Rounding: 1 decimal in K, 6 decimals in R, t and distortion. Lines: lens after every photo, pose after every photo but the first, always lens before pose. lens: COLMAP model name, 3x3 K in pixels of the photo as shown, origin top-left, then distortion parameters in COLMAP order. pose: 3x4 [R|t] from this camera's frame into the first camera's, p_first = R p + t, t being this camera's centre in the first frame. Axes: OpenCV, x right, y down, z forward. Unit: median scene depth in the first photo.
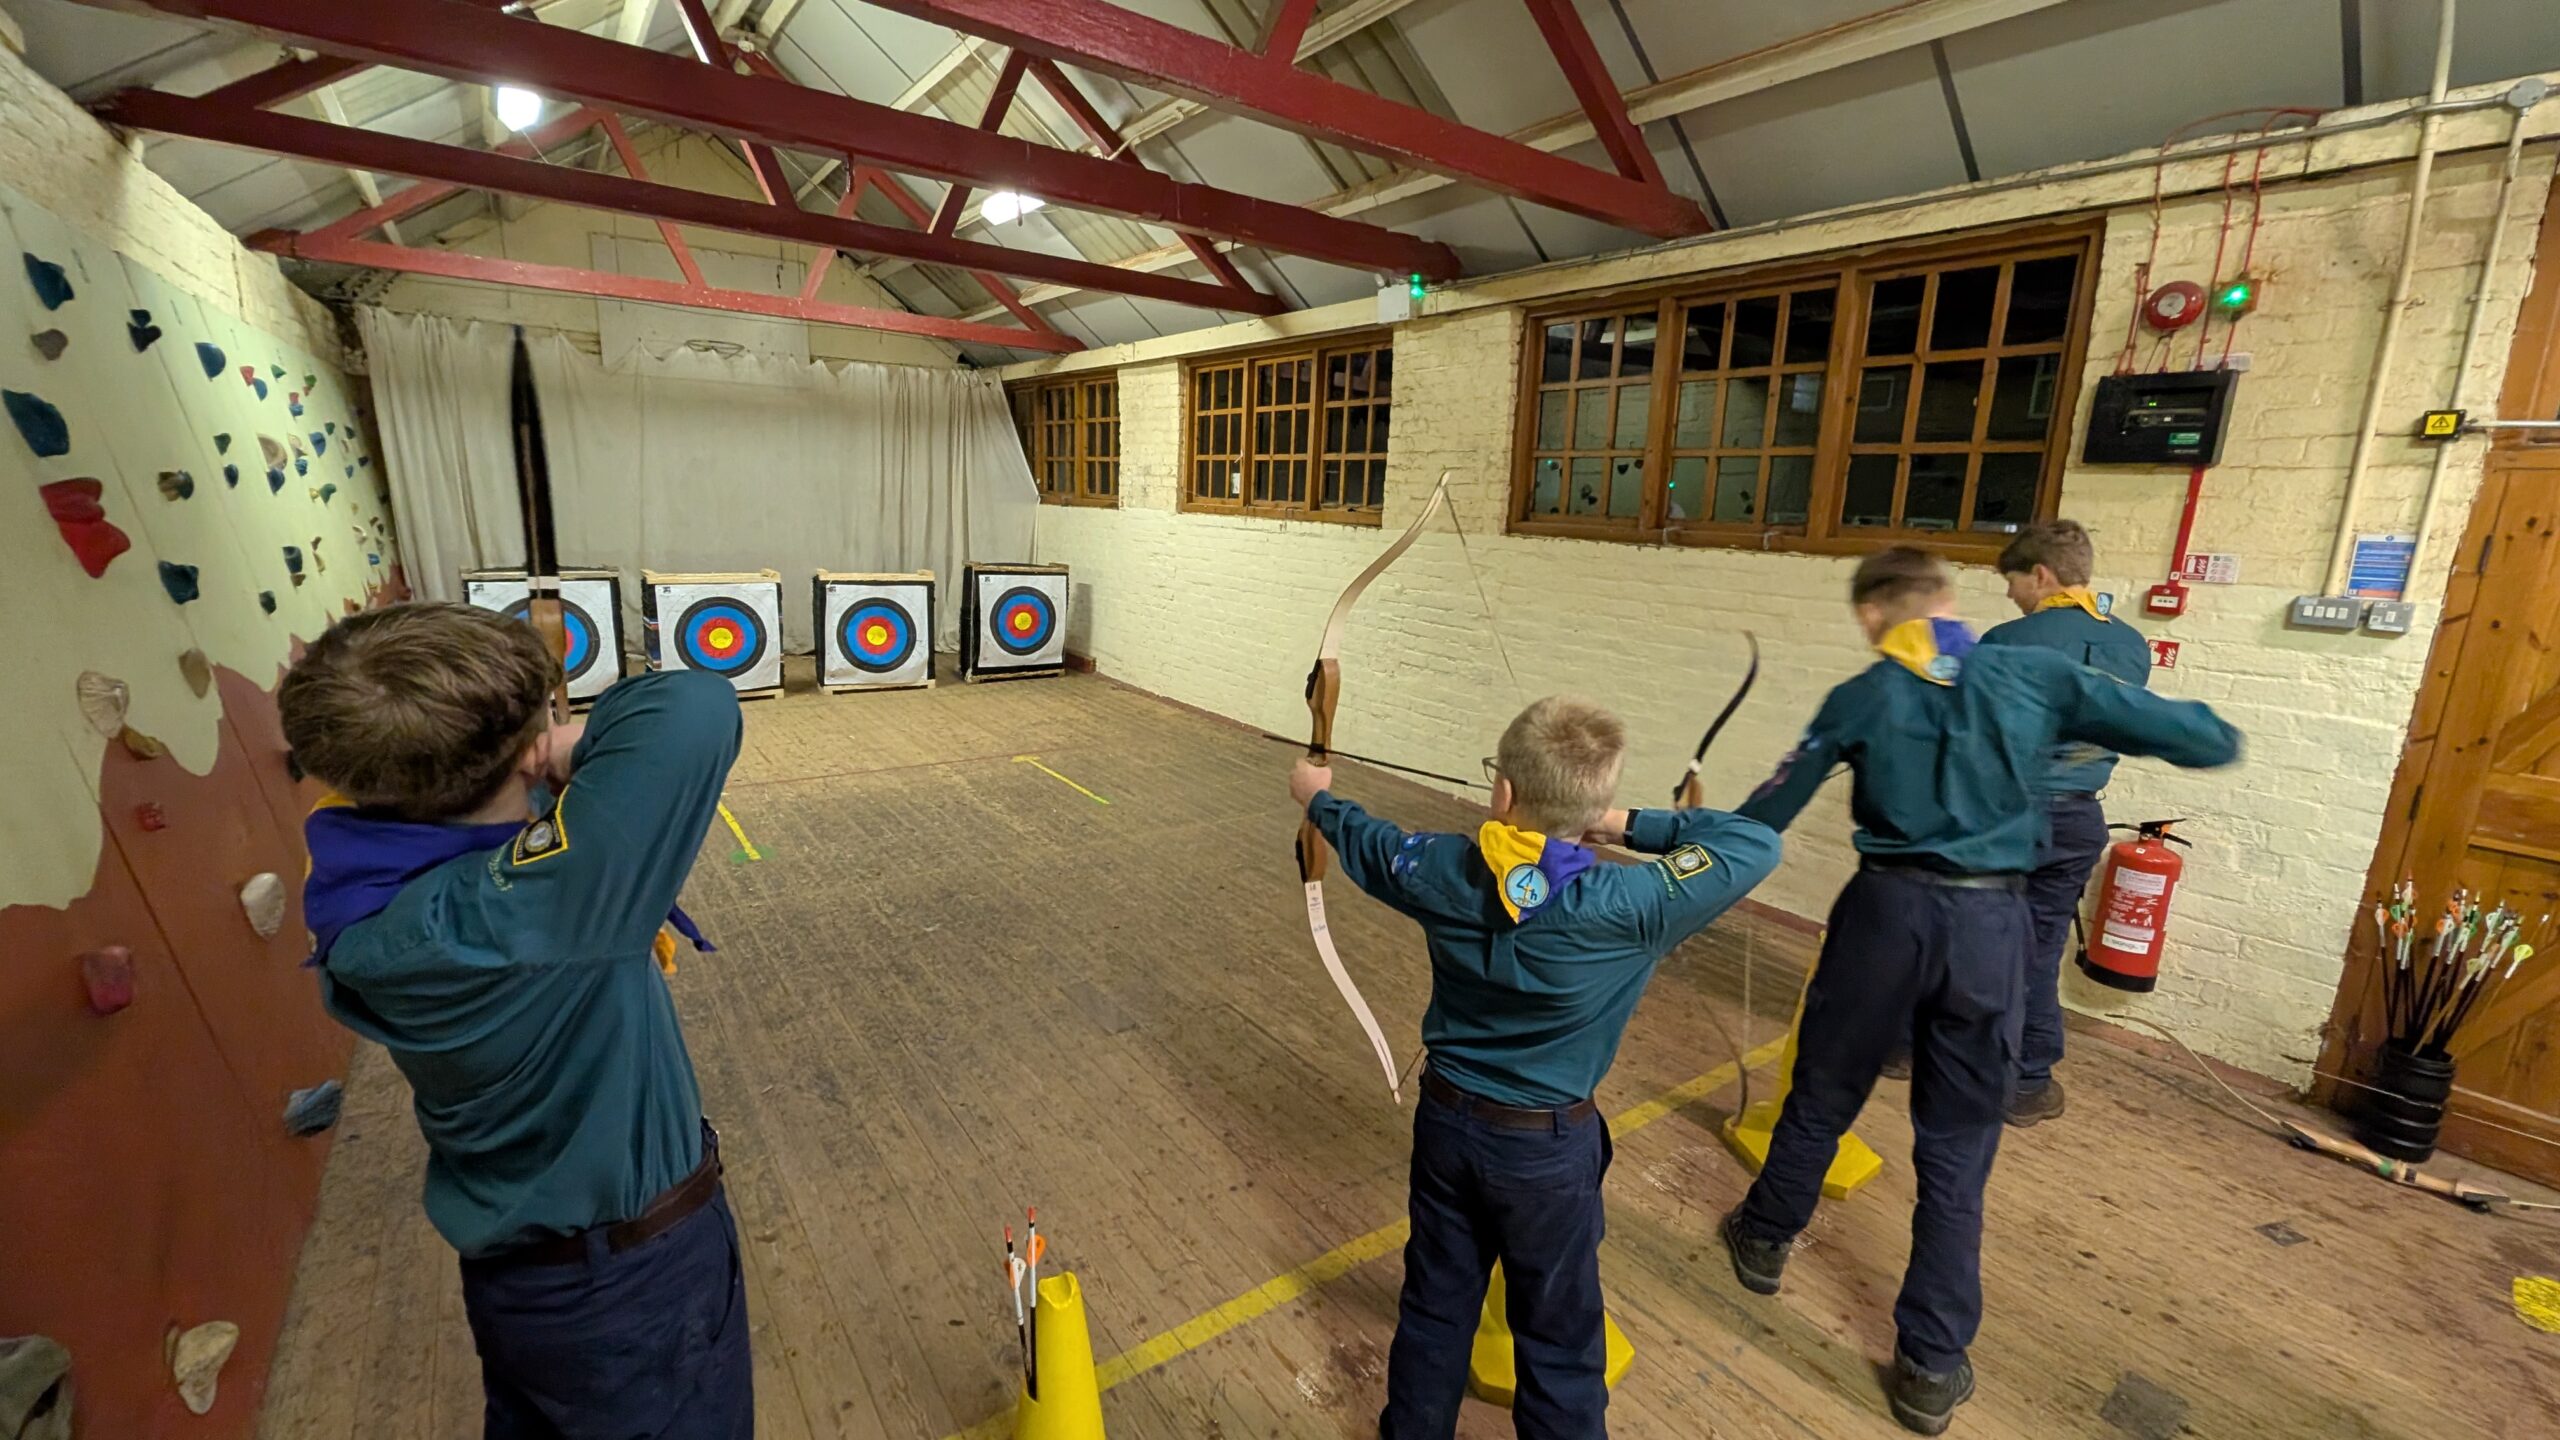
lens RADIAL K [[1034.3, 0, 1289.2], [0, 1034.3, 712.0], [0, 0, 1]] dist [0.000063, -0.000139]
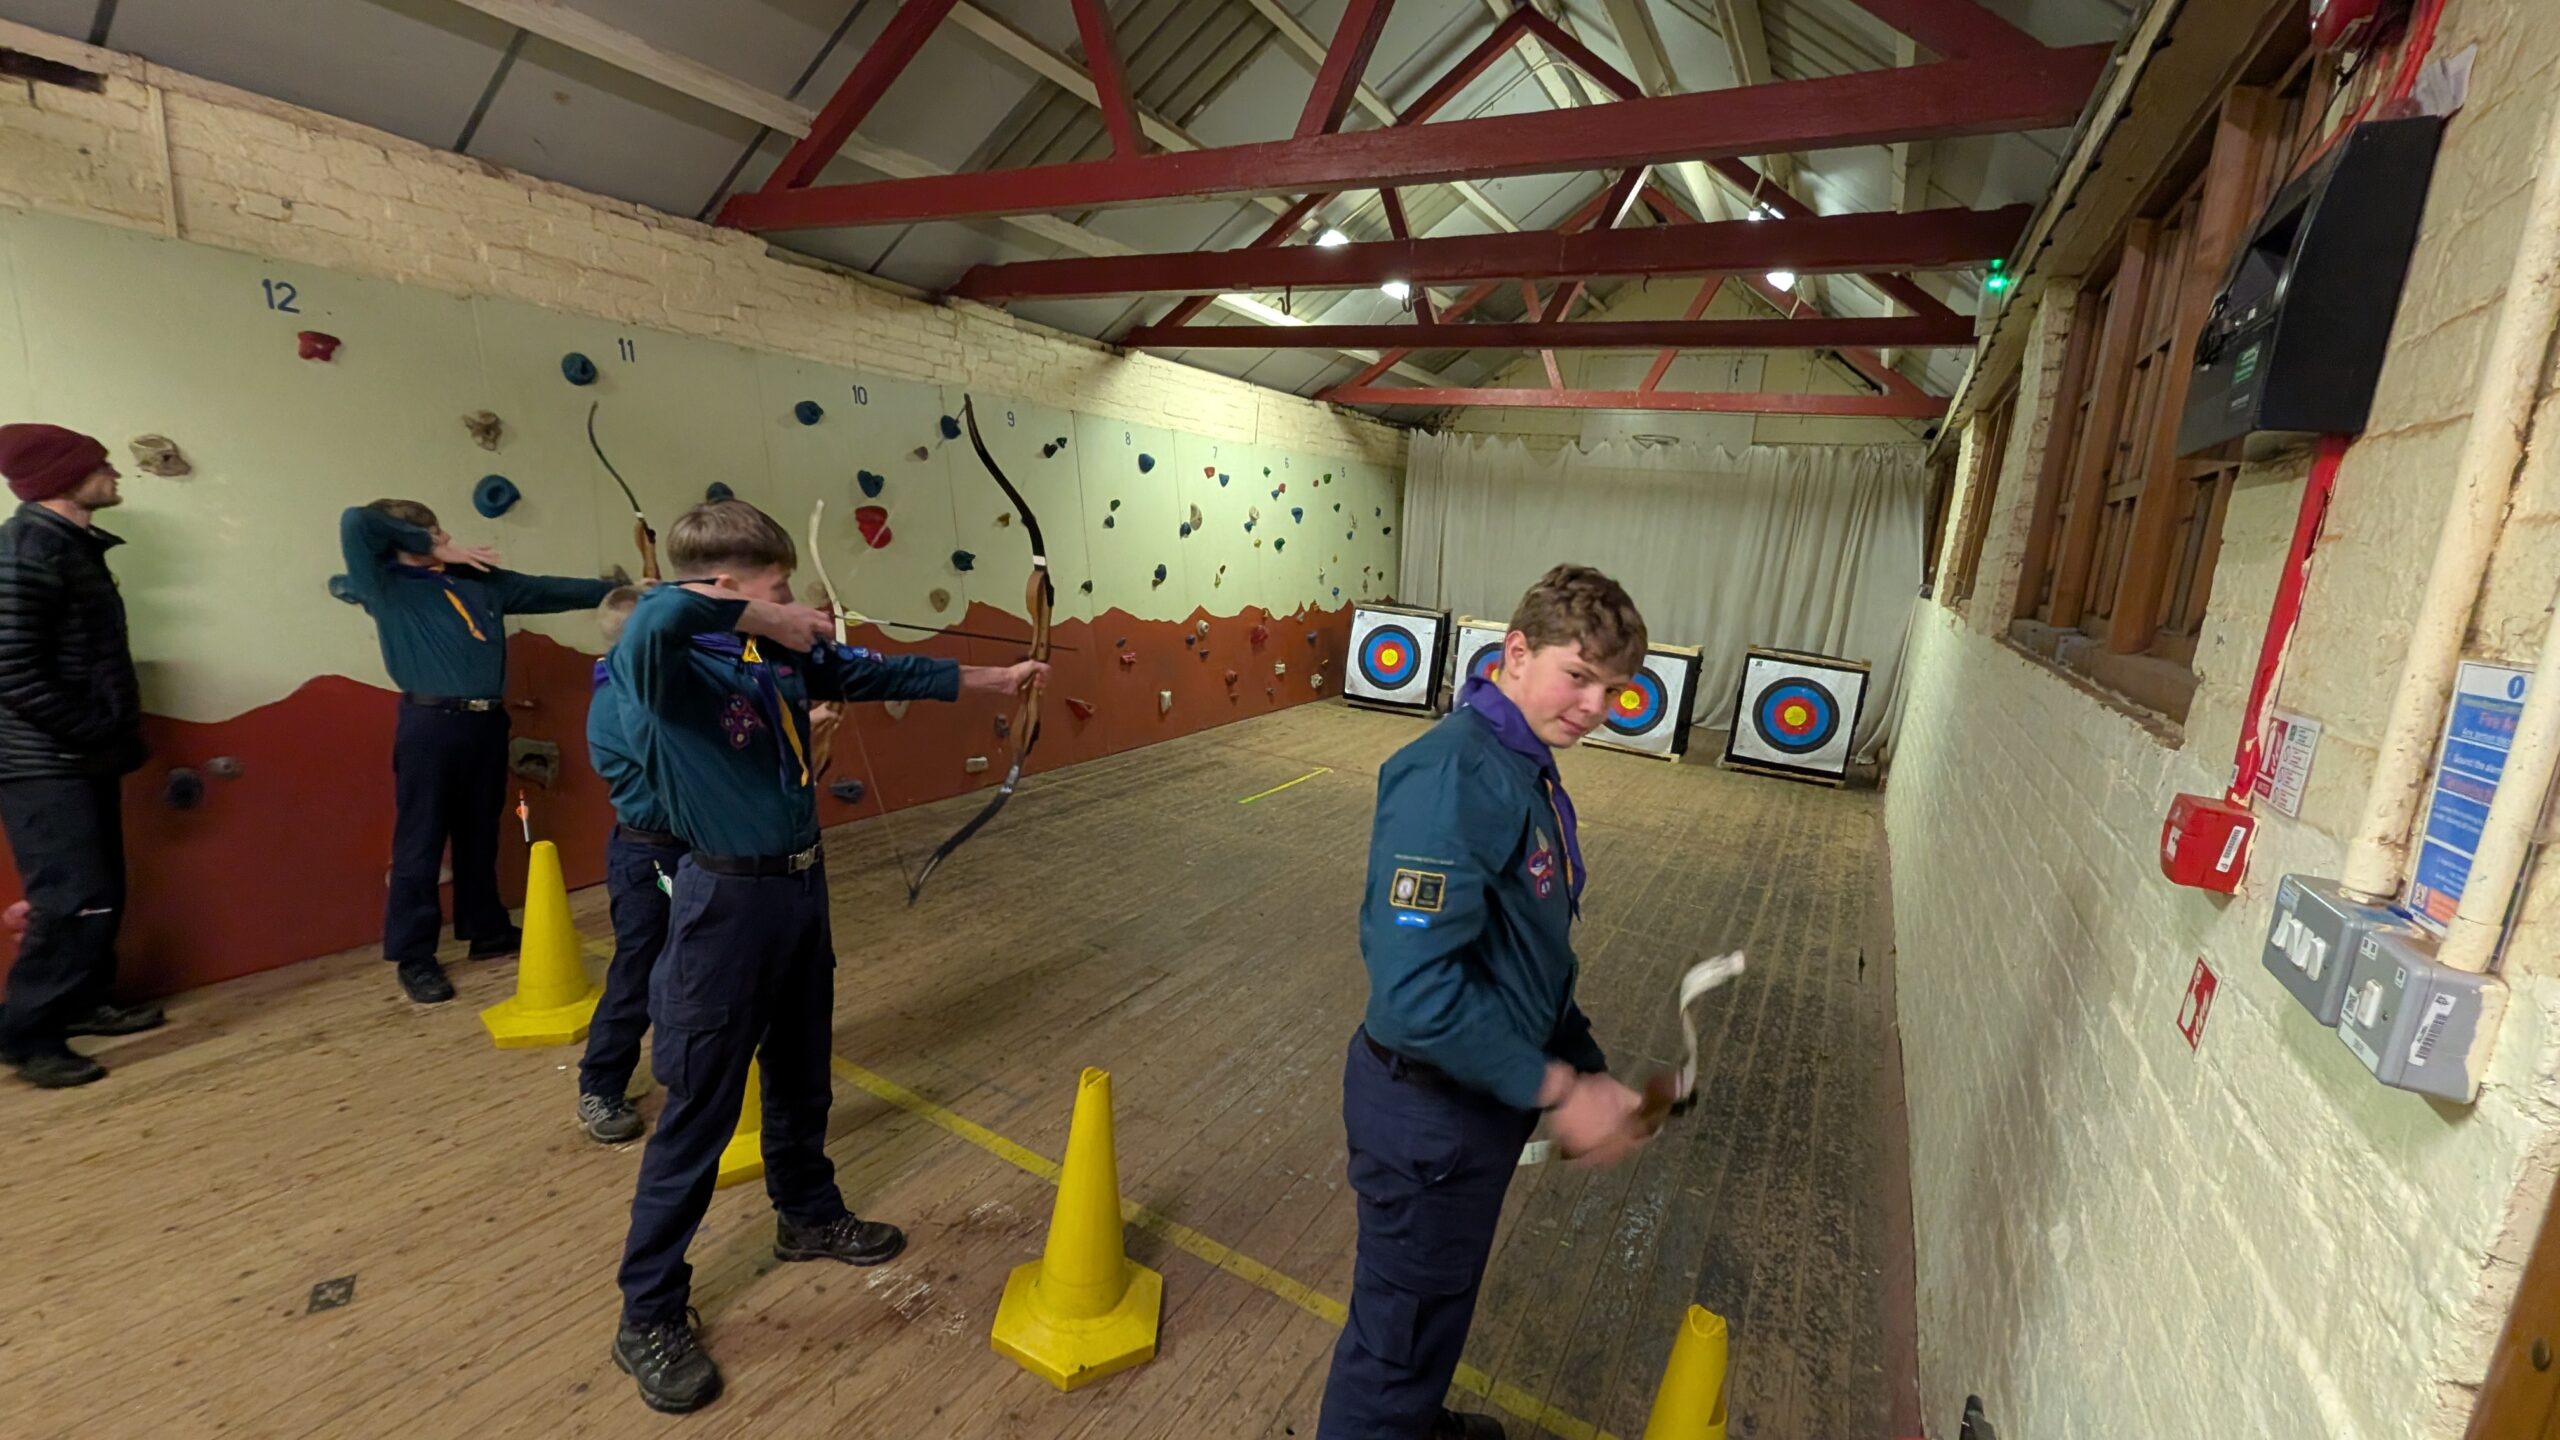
lens RADIAL K [[1034.3, 0, 1285.4], [0, 1034.3, 729.2], [0, 0, 1]] dist [0.000063, -0.000139]
pose [[0.411226, 0.178334, -0.893918, 0.387980], [-0.246374, 0.965920, 0.079360, -0.040911], [0.877606, 0.187604, 0.441148, 0.226641]]
